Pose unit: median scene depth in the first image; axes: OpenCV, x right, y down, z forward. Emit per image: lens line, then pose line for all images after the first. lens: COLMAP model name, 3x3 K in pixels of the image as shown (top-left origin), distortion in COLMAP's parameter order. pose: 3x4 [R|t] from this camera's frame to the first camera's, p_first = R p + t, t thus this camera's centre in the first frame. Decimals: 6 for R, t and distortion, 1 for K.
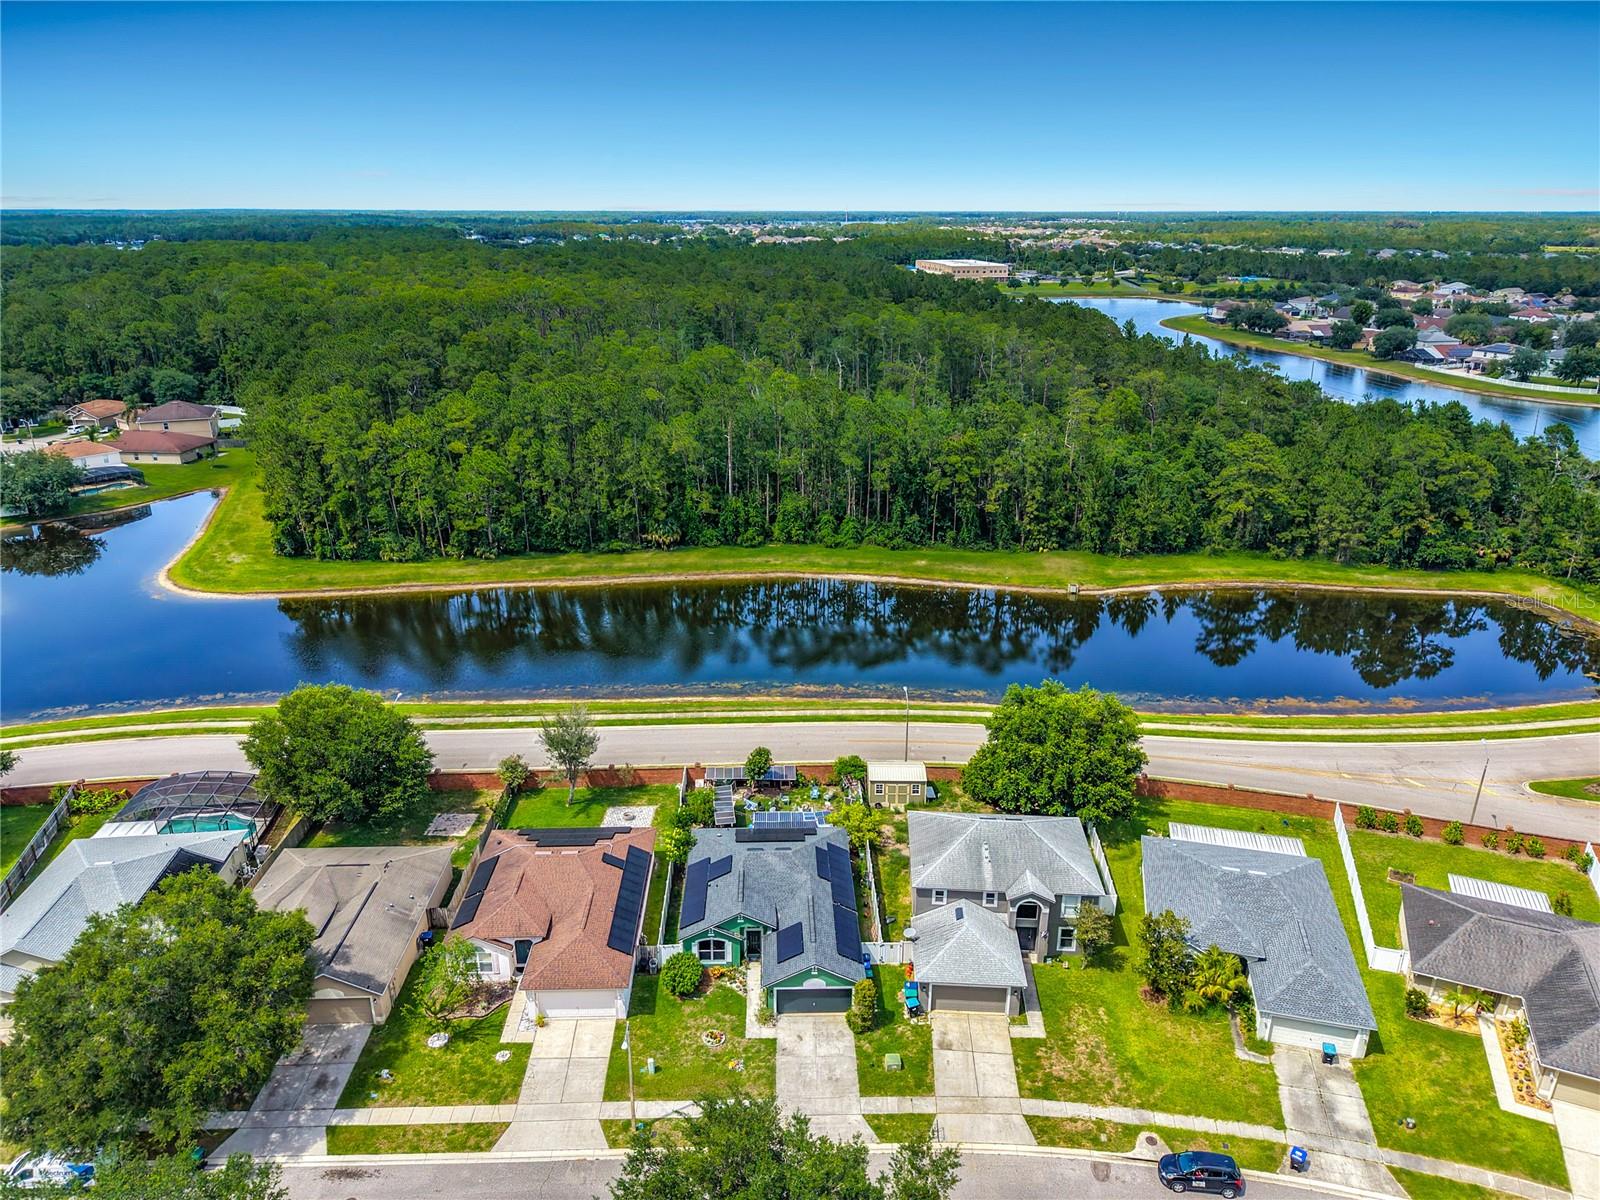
lens RADIAL K [[1254.6, 0, 809.3], [0, 1254.6, 604.9], [0, 0, 1]] dist [0.001135, -0.003293]
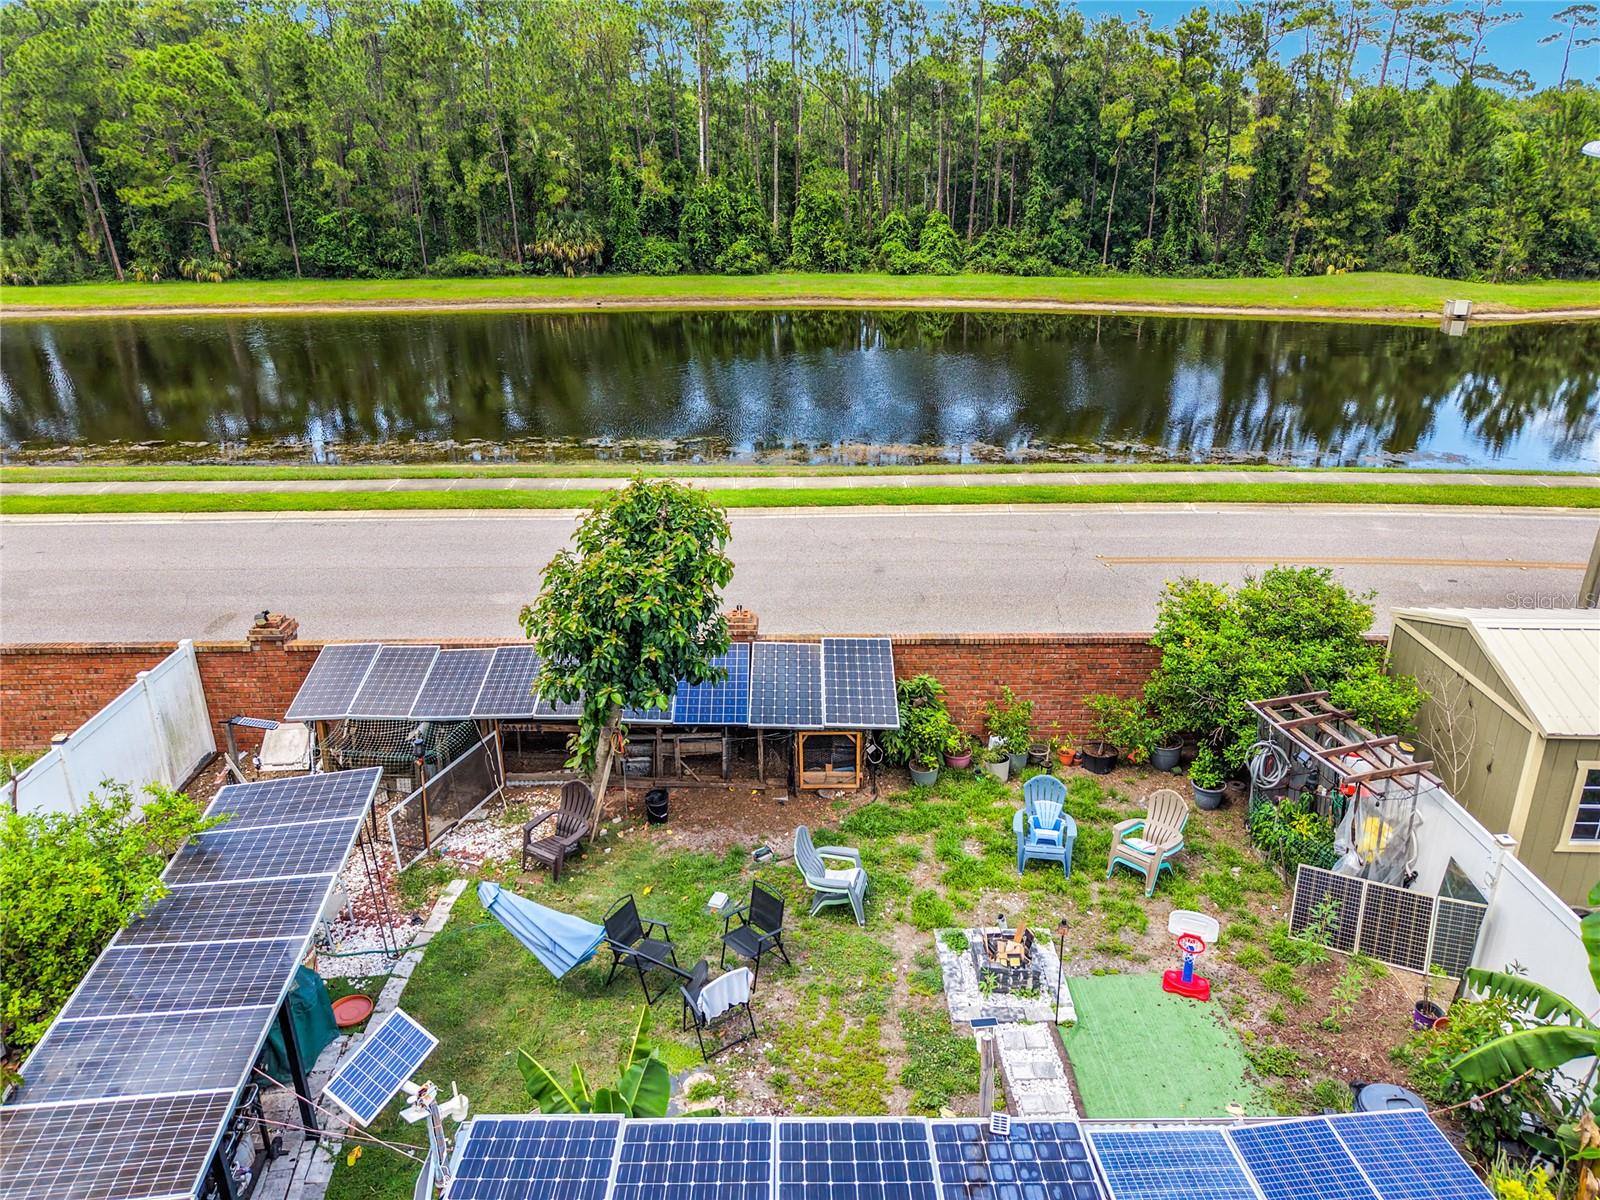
lens RADIAL K [[1254.6, 0, 809.3], [0, 1254.6, 604.9], [0, 0, 1]] dist [0.001135, -0.003293]
pose [[0.999864, 0.003900, -0.016039, -0.011372], [-0.003330, 0.999367, 0.035420, 0.069955], [0.016167, -0.035362, 0.999244, 0.497551]]
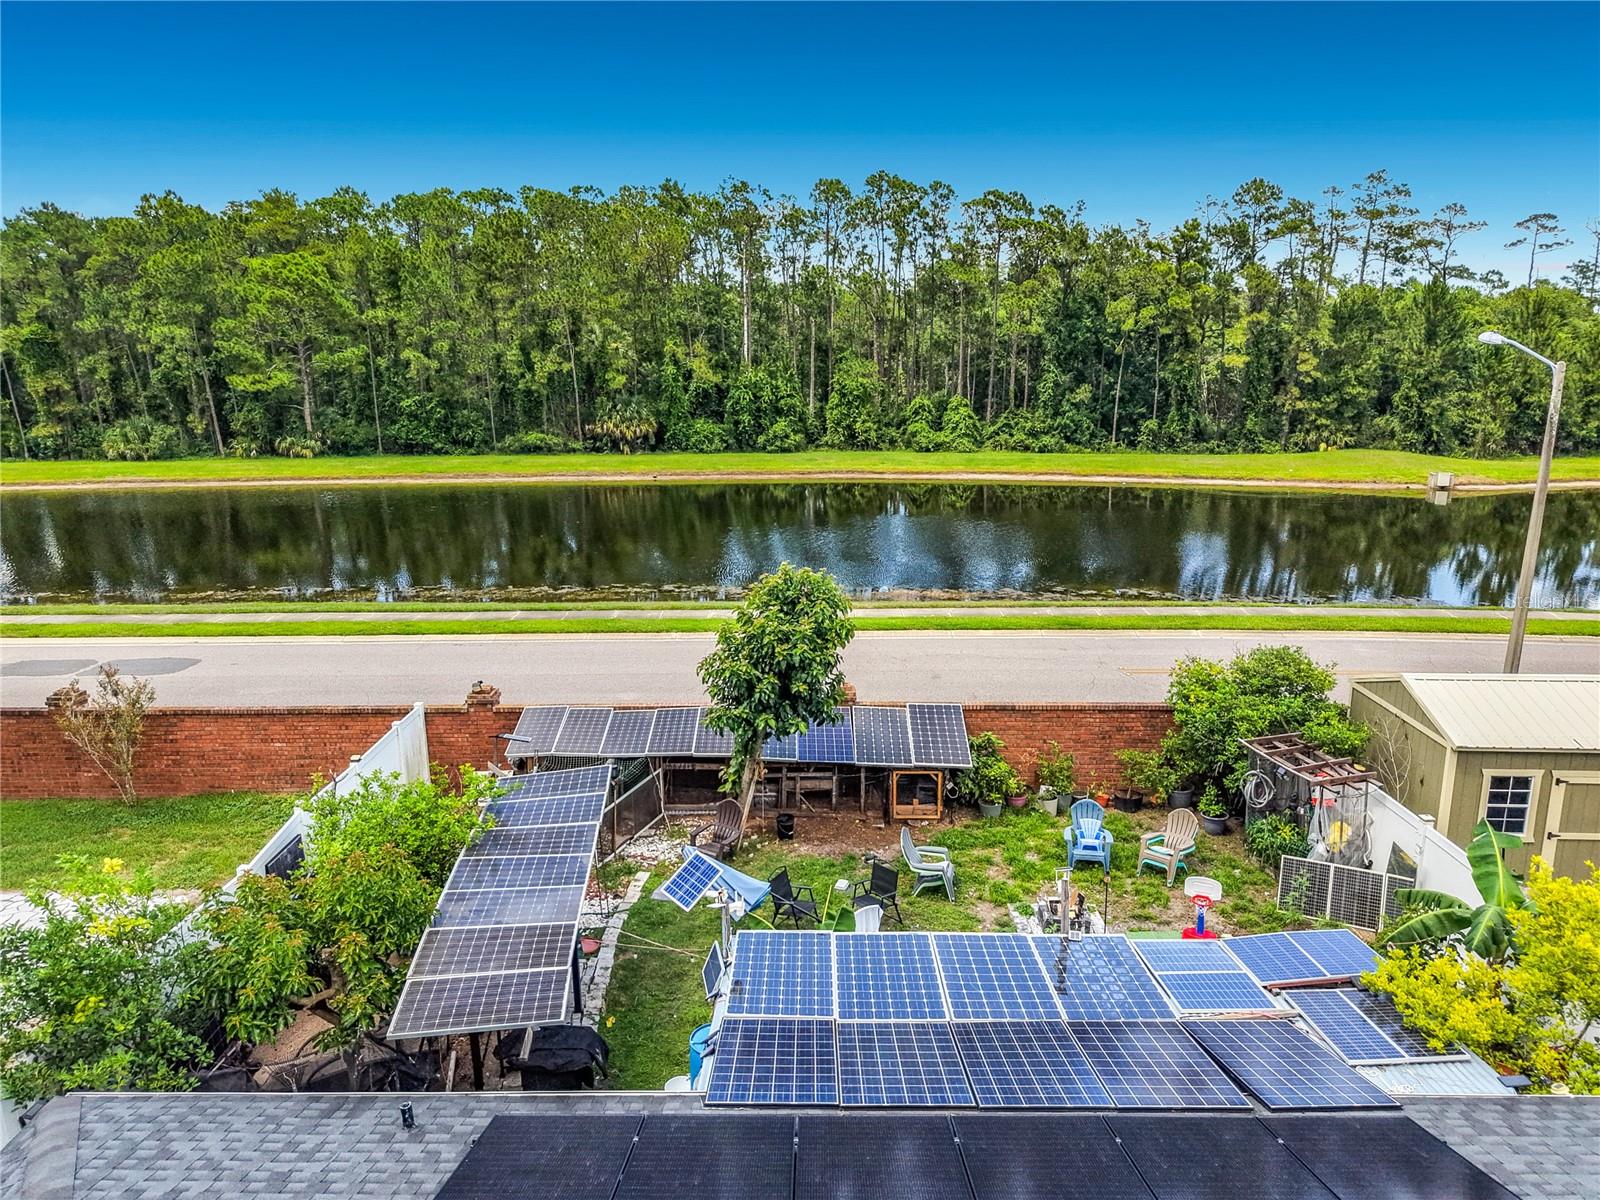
lens RADIAL K [[1254.6, 0, 809.3], [0, 1254.6, 604.9], [0, 0, 1]] dist [0.001135, -0.003293]
pose [[0.999596, 0.002152, -0.028358, -0.018825], [-0.005158, 0.994312, -0.106384, 0.080317], [0.027968, 0.106487, 0.993921, 0.466825]]
